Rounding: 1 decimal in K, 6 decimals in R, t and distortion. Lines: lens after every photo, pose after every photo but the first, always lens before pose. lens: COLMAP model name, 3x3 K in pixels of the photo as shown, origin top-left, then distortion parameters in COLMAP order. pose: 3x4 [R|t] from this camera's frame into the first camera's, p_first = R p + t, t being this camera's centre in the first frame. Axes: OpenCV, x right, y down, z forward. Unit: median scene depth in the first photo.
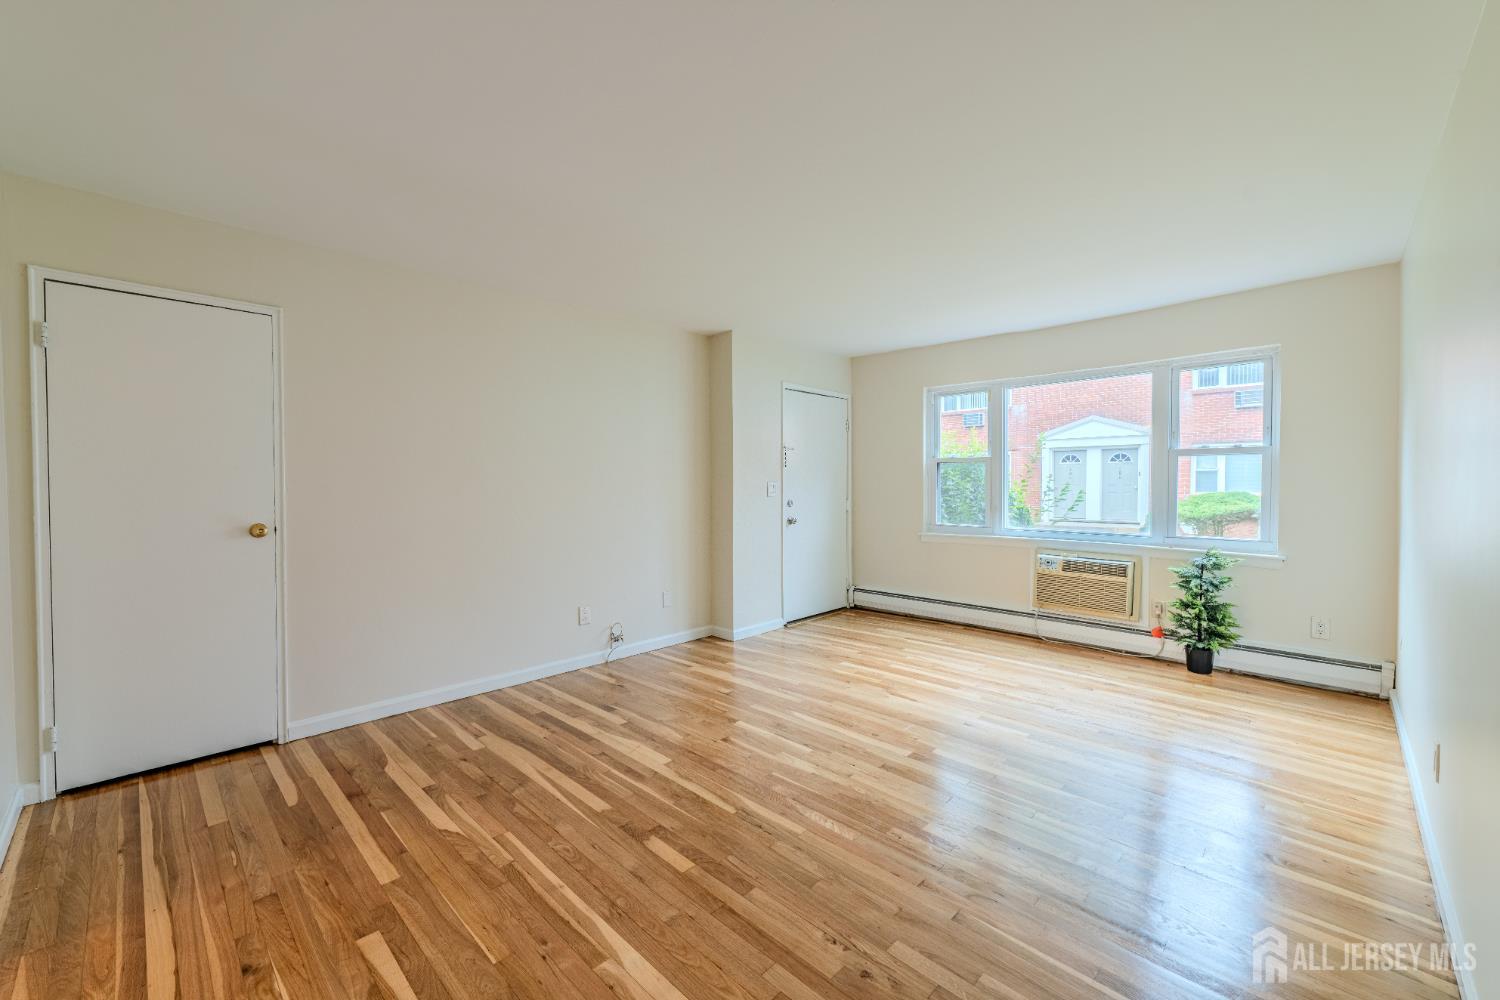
lens RADIAL K [[599.2, 0, 741.7], [0, 599.2, 495.5], [0, 0, 1]] dist [0.000153, -0.000039]
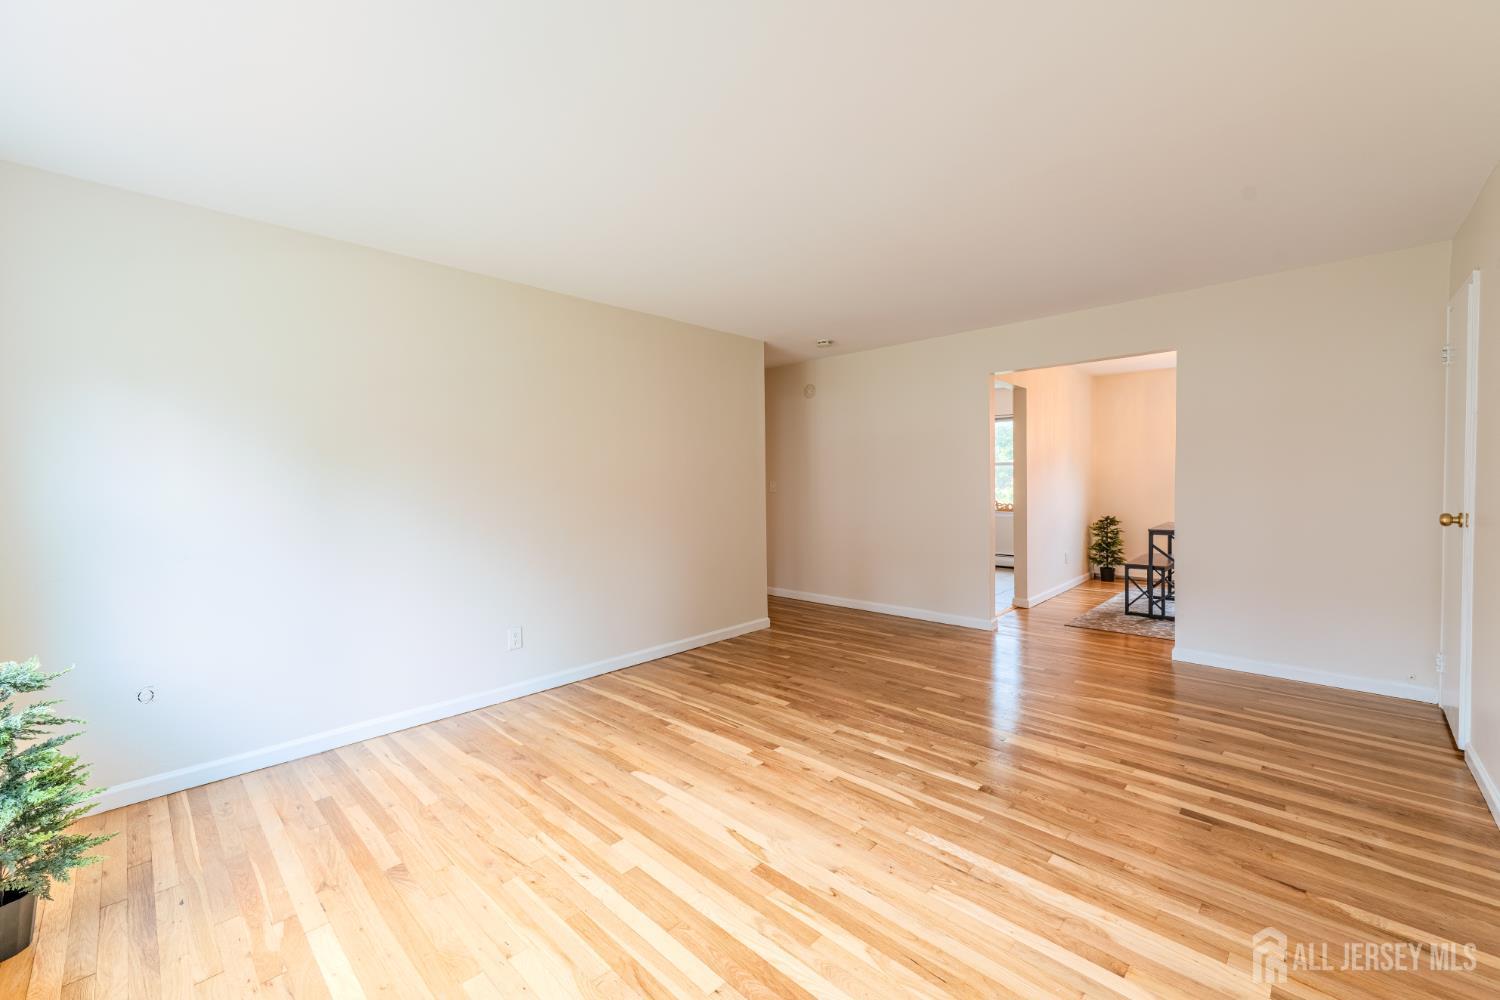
lens RADIAL K [[599.2, 0, 741.7], [0, 599.2, 495.5], [0, 0, 1]] dist [0.000153, -0.000039]
pose [[-0.999780, 0.018726, -0.009410, 0.300086], [0.018173, 0.998274, 0.055844, -0.048911], [0.010439, 0.055661, -0.998395, 1.750136]]
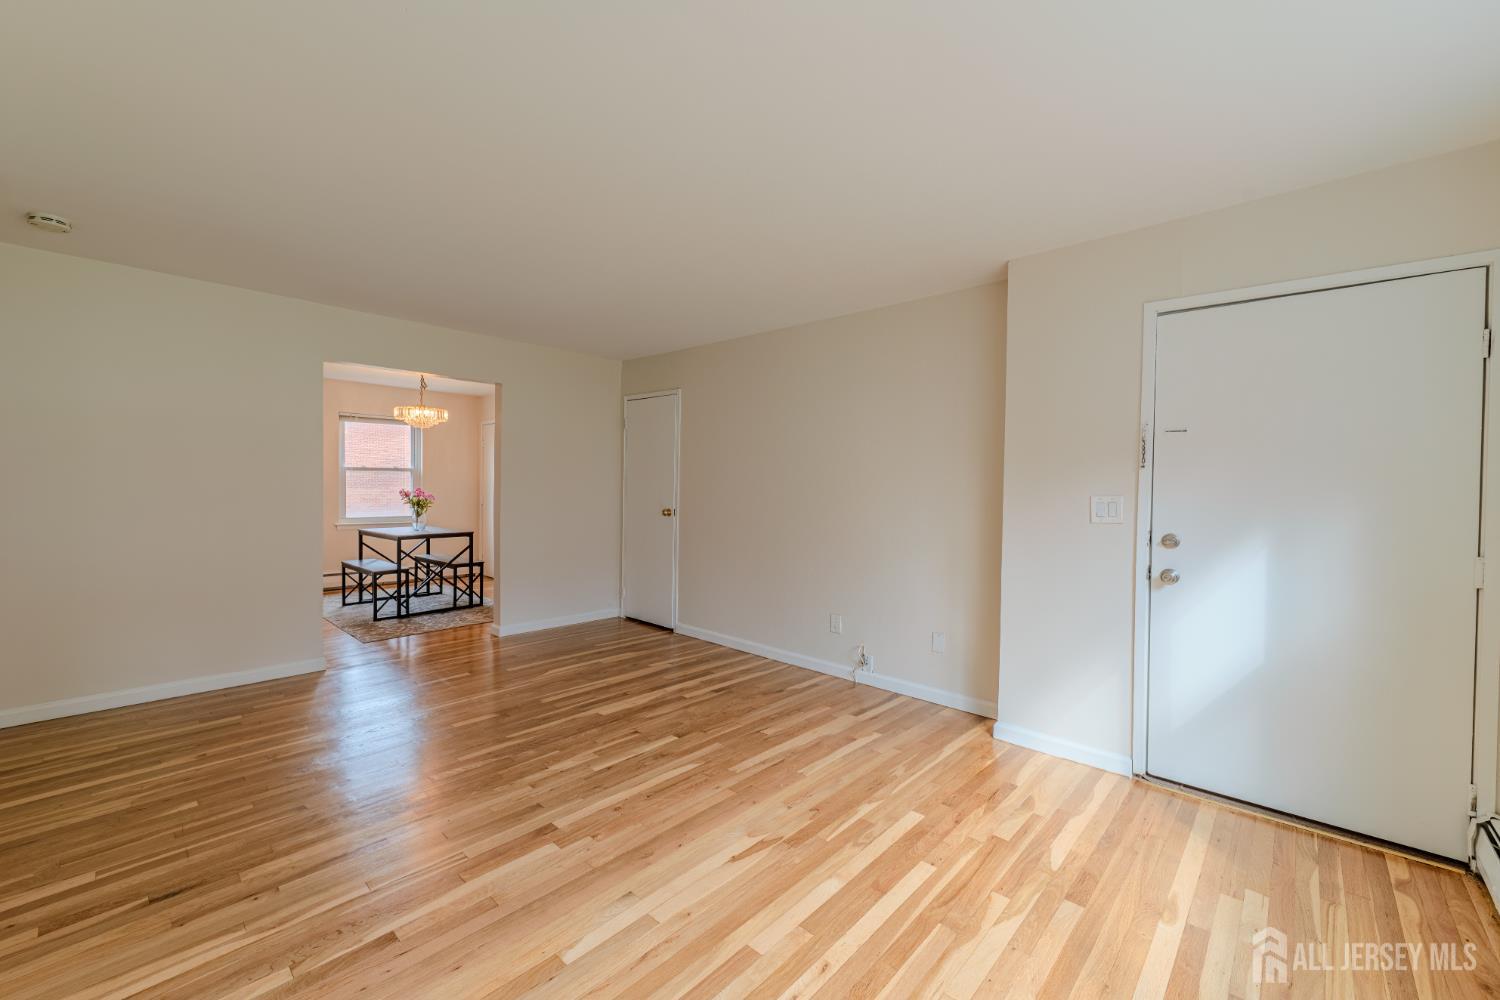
lens RADIAL K [[599.2, 0, 741.7], [0, 599.2, 495.5], [0, 0, 1]] dist [0.000153, -0.000039]
pose [[0.027410, 0.019245, -0.999439, 0.952023], [-0.040245, 0.999025, 0.018134, -0.032280], [0.998814, 0.039725, 0.028158, 1.062739]]
